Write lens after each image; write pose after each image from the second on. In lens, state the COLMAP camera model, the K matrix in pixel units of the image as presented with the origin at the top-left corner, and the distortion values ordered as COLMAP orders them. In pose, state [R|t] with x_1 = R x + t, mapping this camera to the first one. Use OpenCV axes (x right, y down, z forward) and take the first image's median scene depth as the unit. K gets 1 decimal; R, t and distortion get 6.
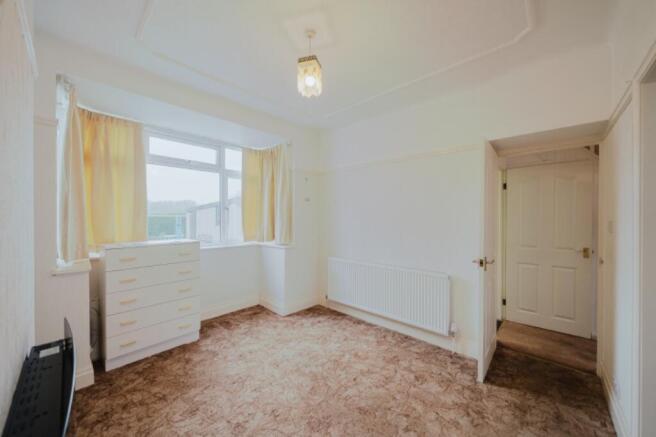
lens RADIAL K [[239.7, 0, 328.0], [0, 239.7, 218.5], [0, 0, 1]] dist [-0.000071, 0.000019]
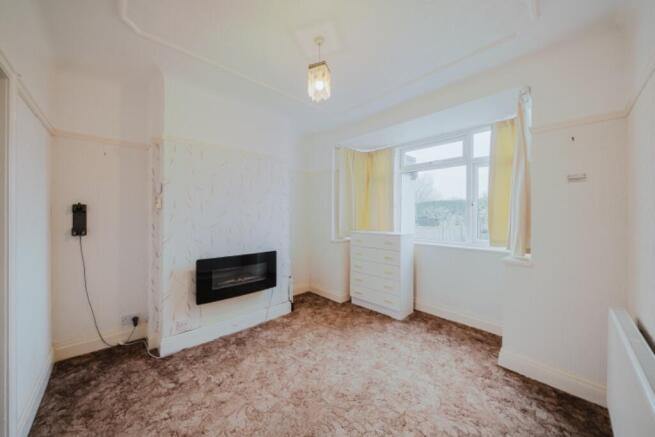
lens RADIAL K [[231.5, 0, 310.9], [0, 231.5, 207.2], [0, 0, 1]] dist [0.000187, -0.000022]
pose [[-0.090453, -0.031080, -0.995416, 0.684266], [-0.008819, 0.999499, -0.030406, 0.001108], [0.995862, 0.006028, -0.090681, 0.741839]]
